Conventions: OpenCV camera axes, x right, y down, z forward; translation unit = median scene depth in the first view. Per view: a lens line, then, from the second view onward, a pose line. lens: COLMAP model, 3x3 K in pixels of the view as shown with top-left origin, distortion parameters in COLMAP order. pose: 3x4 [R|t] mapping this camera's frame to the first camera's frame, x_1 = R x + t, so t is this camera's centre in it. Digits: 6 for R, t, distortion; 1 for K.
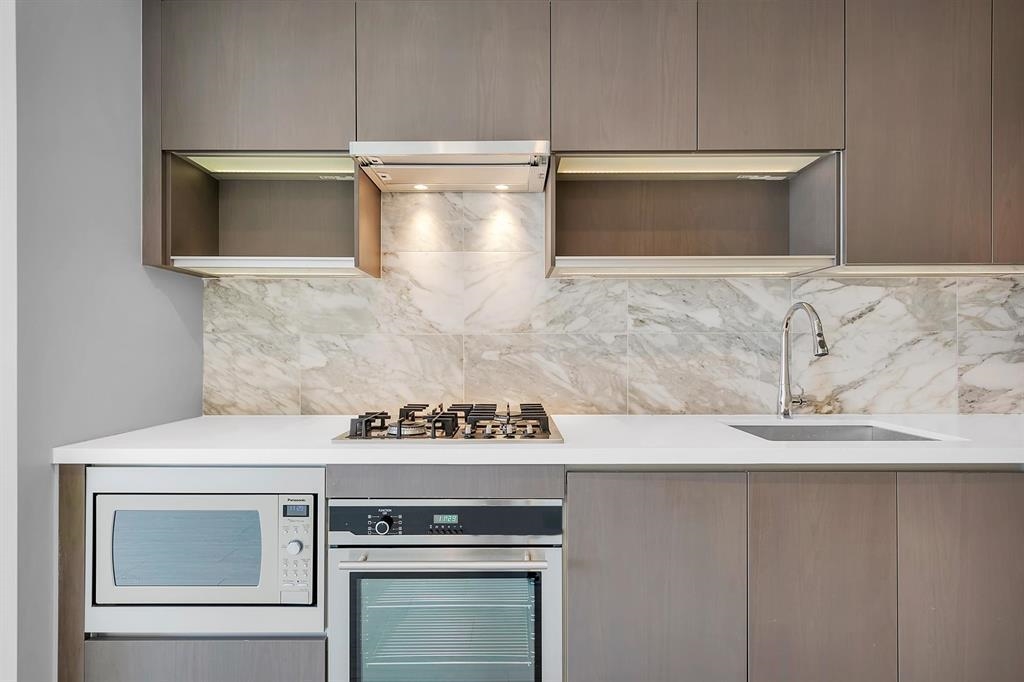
lens RADIAL K [[514.2, 0, 511.5], [0, 514.2, 346.9], [0, 0, 1]] dist [0.002737, -0.000072]
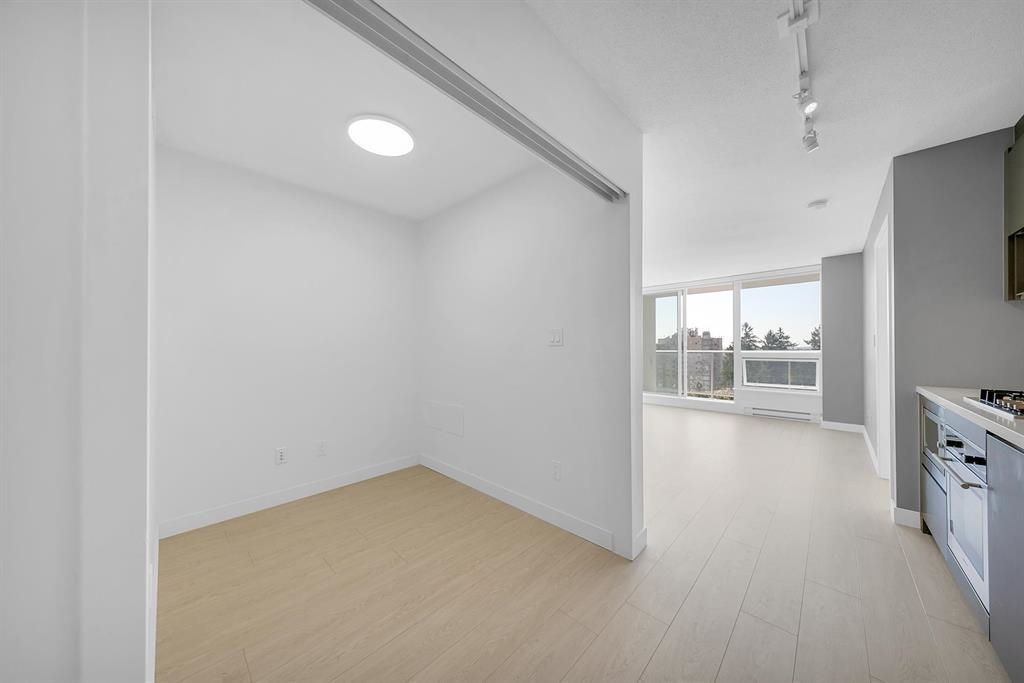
lens RADIAL K [[332.4, 0, 510.6], [0, 332.4, 346.1], [0, 0, 1]] dist [0.004978, -0.000035]
pose [[-0.691271, 0.000014, -0.722596, 1.148095], [0.006335, 0.999962, -0.006042, -0.001225], [0.722568, -0.008755, -0.691244, 0.466234]]
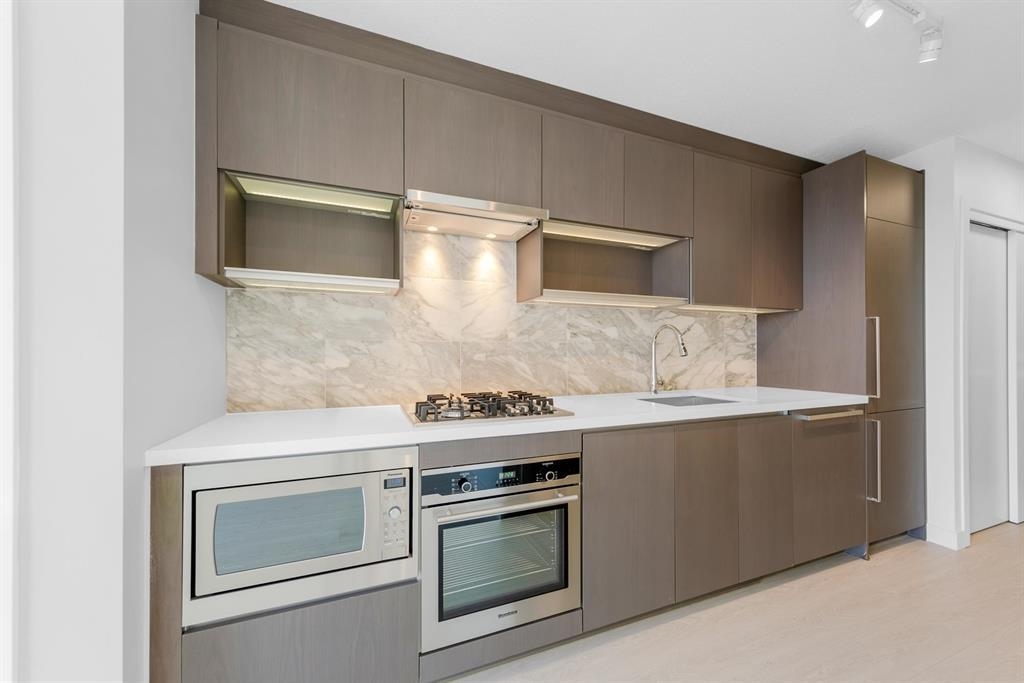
lens RADIAL K [[380.6, 0, 510.5], [0, 380.6, 348.4], [0, 0, 1]] dist [0.001917, -0.000009]
pose [[0.928140, 0.003192, 0.372217, -0.342292], [-0.000954, 0.999980, -0.006196, -0.000375], [-0.372230, 0.005395, 0.928125, 0.028741]]
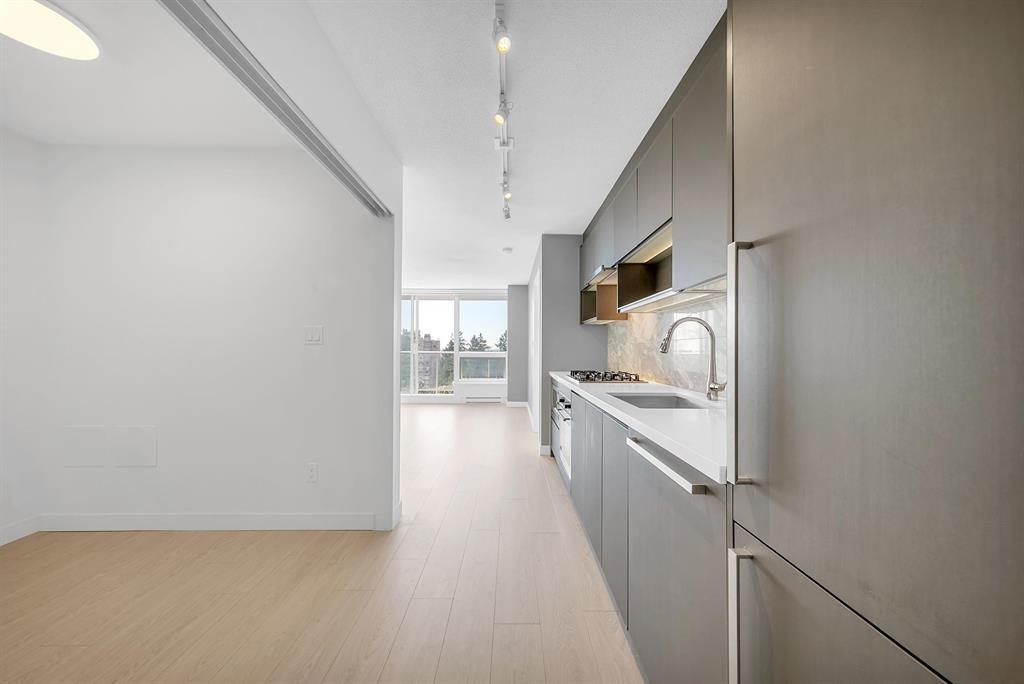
lens RADIAL K [[349.4, 0, 513.2], [0, 349.4, 345.4], [0, 0, 1]] dist [-0.000373, -0.000005]
pose [[0.010577, -0.009178, -0.999902, 1.387698], [-0.001850, 0.999956, -0.009198, 0.004401], [0.999942, 0.001947, 0.010560, 0.442690]]
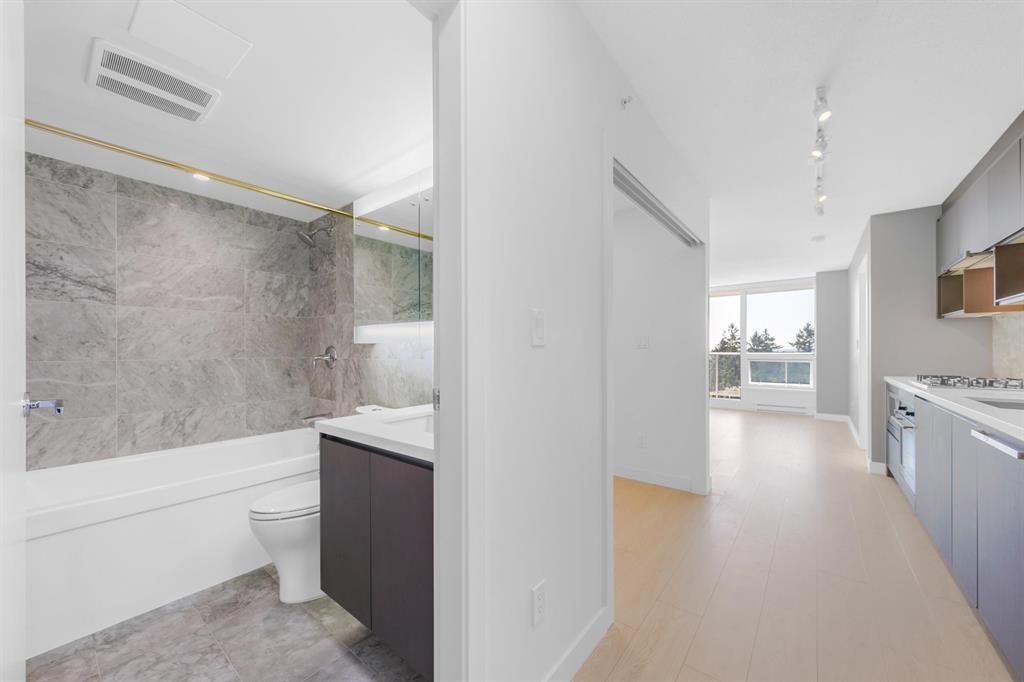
lens RADIAL K [[380.6, 0, 510.5], [0, 380.6, 347.9], [0, 0, 1]] dist [0.001917, -0.000009]
pose [[-0.622507, -0.001189, -0.782614, 1.962189], [0.004110, 0.999980, -0.004789, -0.000490], [0.782604, -0.006198, -0.622489, 0.405700]]
